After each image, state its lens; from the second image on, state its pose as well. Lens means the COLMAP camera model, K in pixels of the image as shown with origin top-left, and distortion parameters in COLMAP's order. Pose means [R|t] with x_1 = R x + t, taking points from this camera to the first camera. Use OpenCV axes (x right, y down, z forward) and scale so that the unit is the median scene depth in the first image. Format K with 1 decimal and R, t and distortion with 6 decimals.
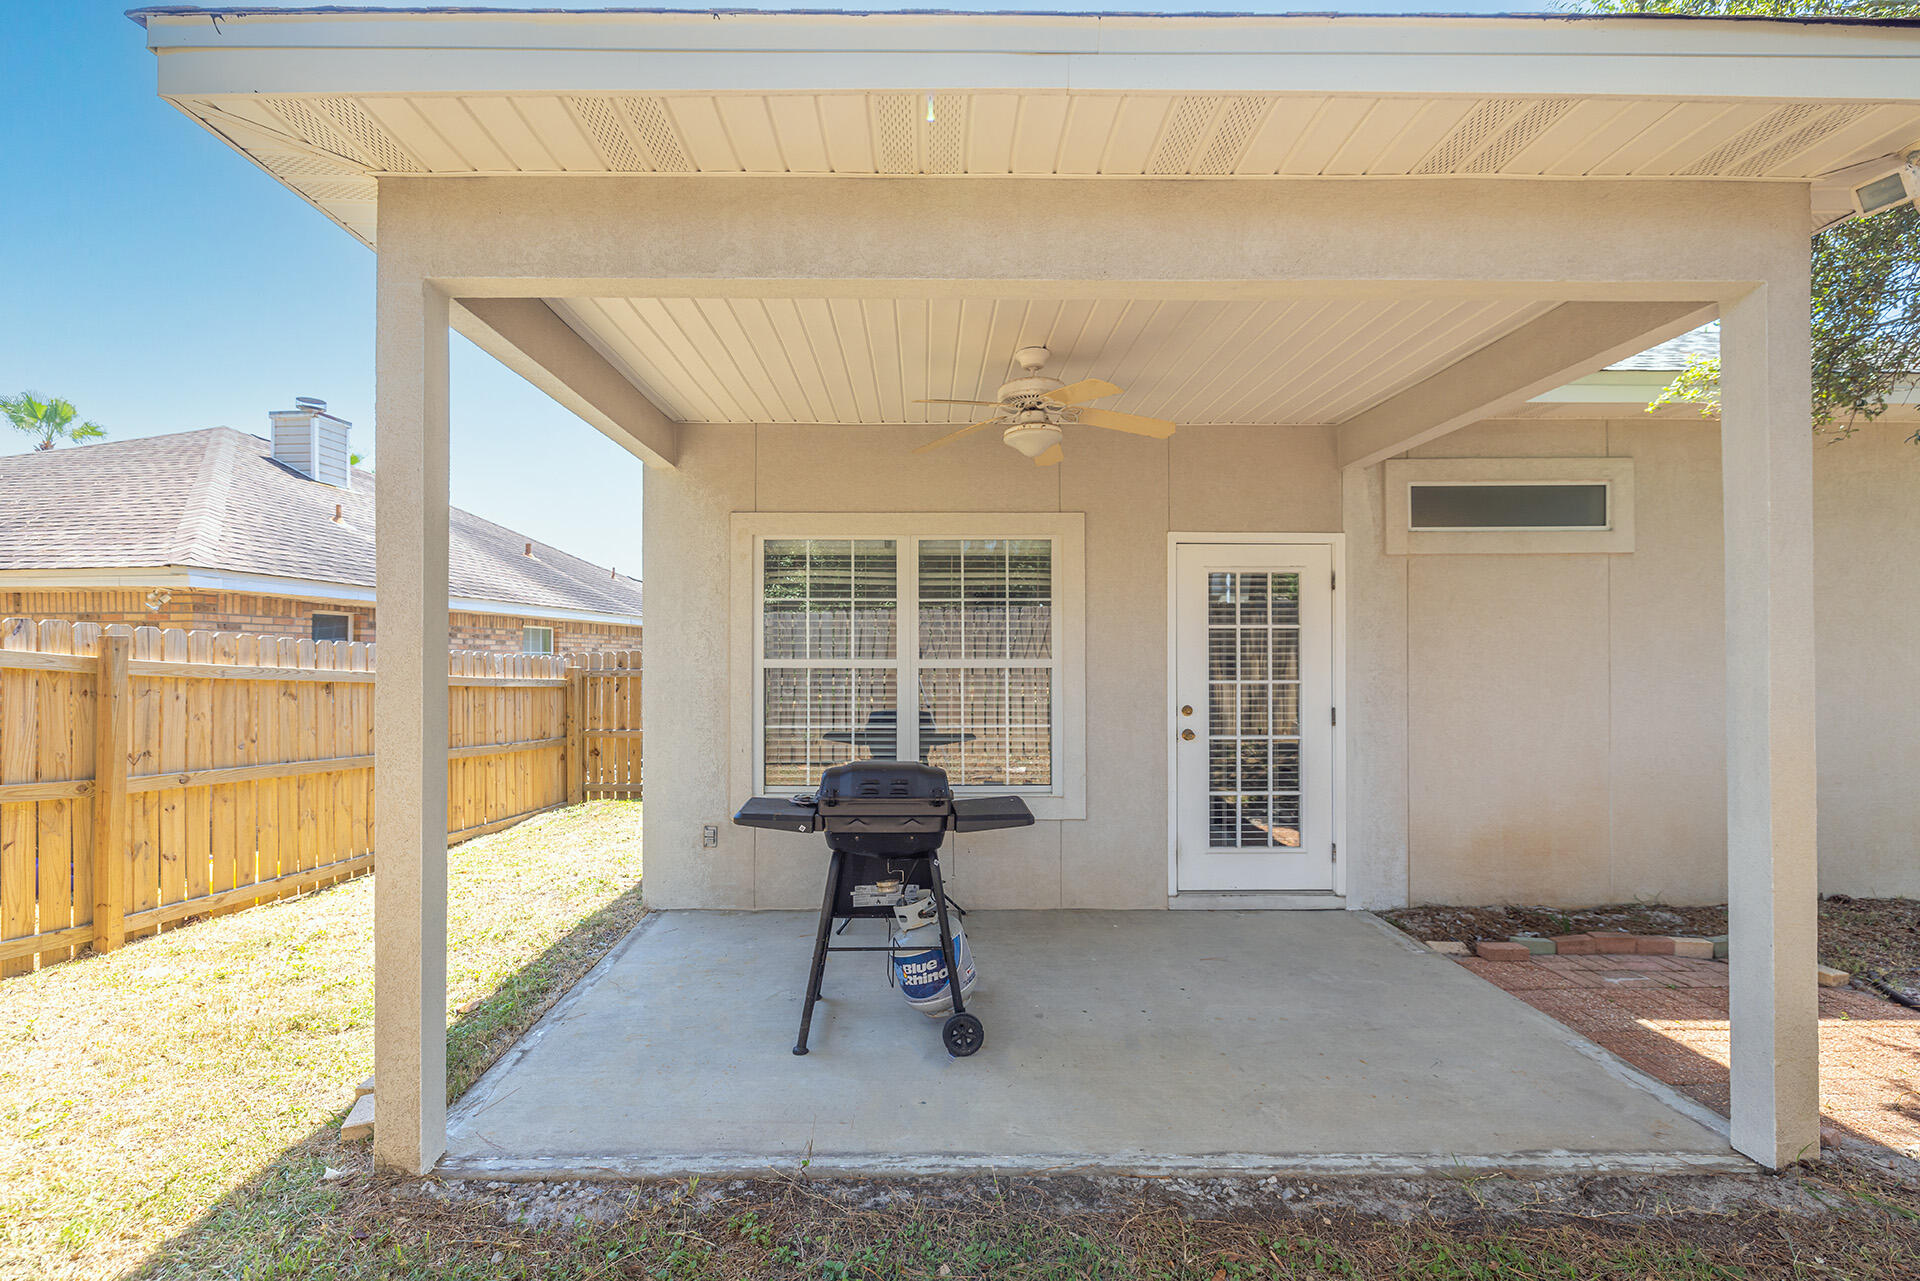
lens RADIAL K [[836.1, 0, 960.0], [0, 836.1, 640.5], [0, 0, 1]] dist [0.000981, 0.000133]
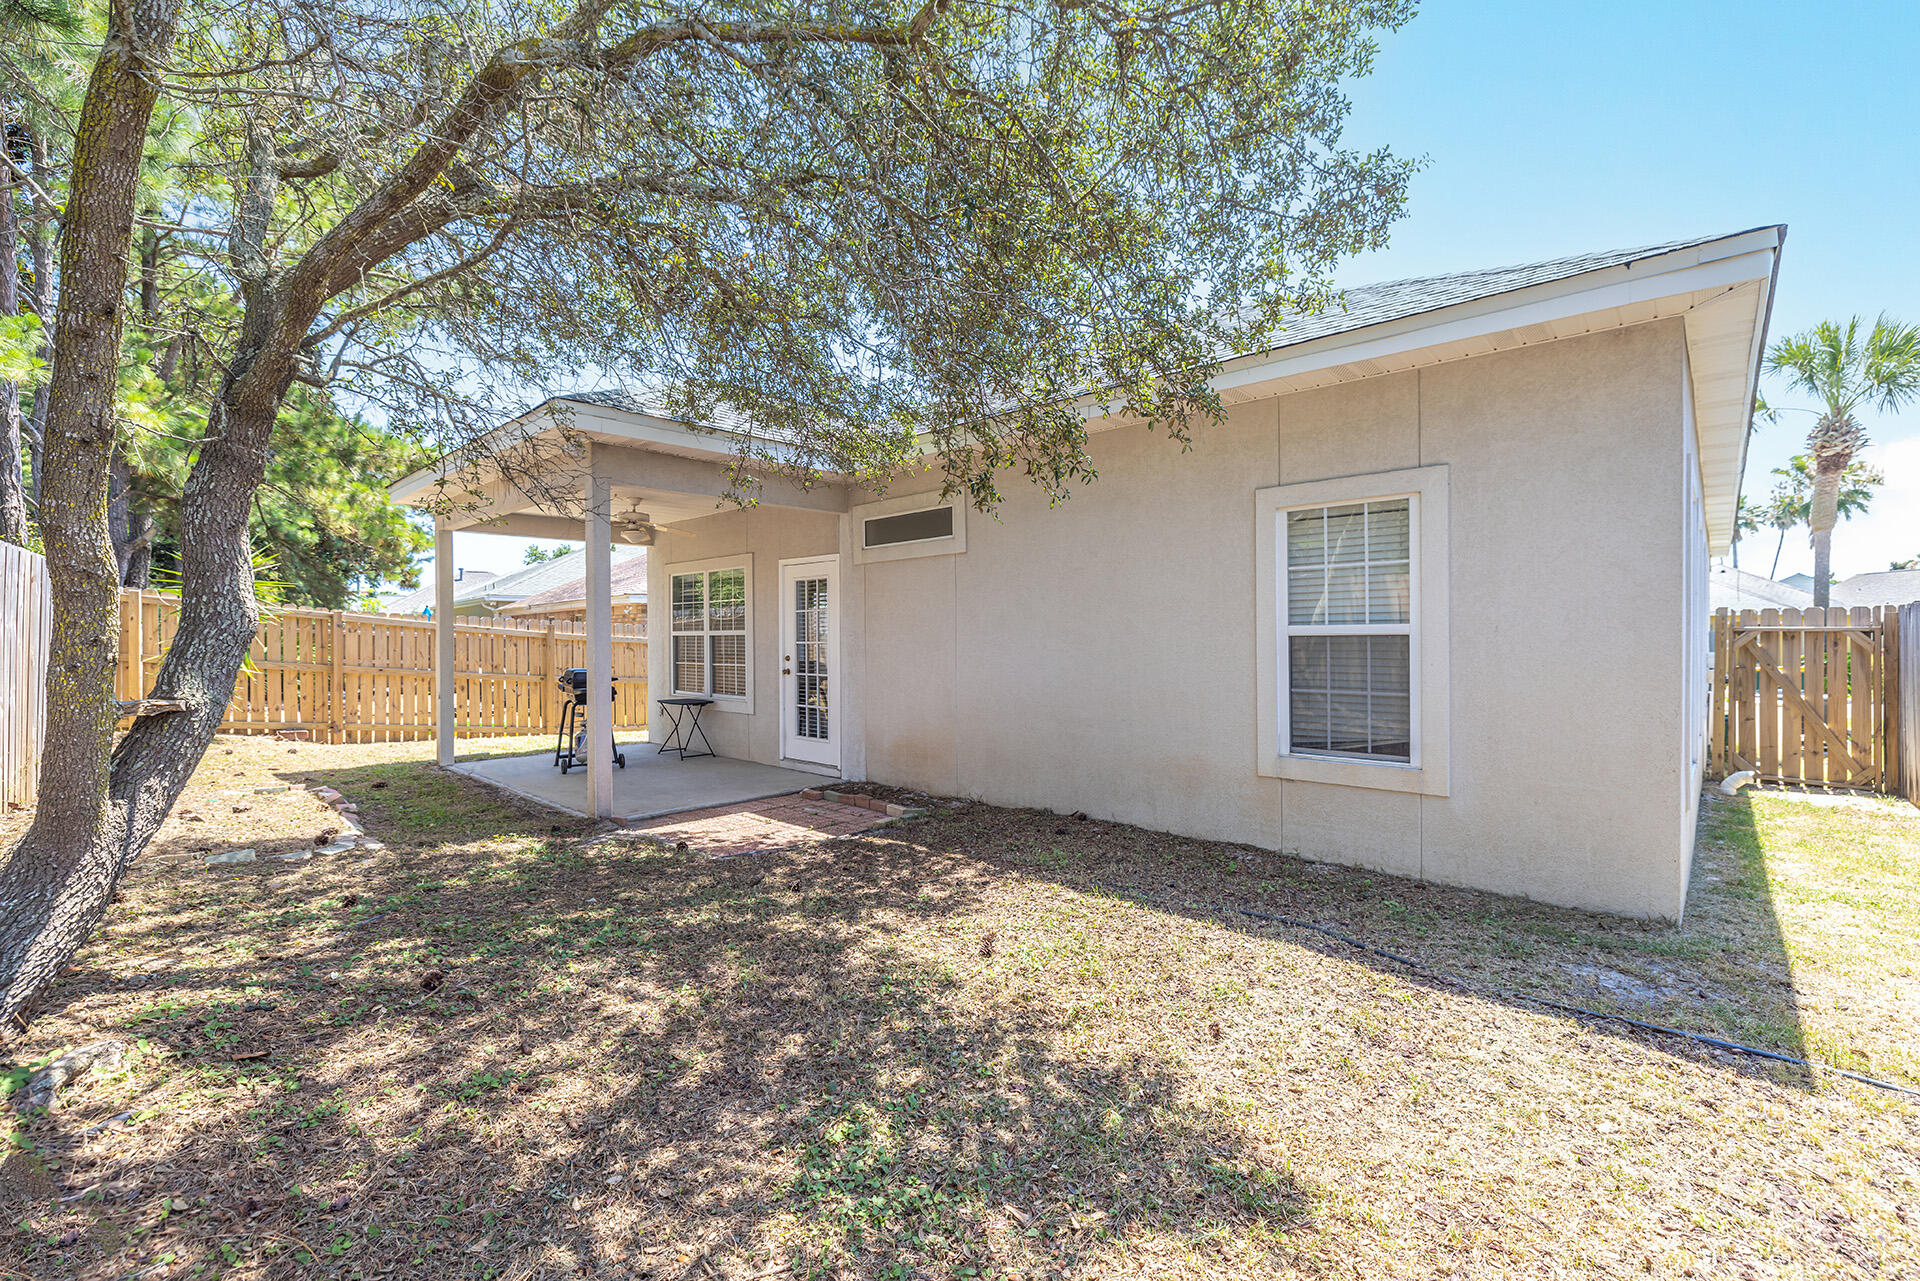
lens RADIAL K [[822.9, 0, 978.1], [0, 822.9, 621.3], [0, 0, 1]] dist [0.000840, -0.000017]
pose [[0.723468, -0.014196, -0.690212, 1.789471], [0.025390, 0.999659, 0.006052, 0.003432], [0.689891, -0.021903, 0.723582, 0.002524]]
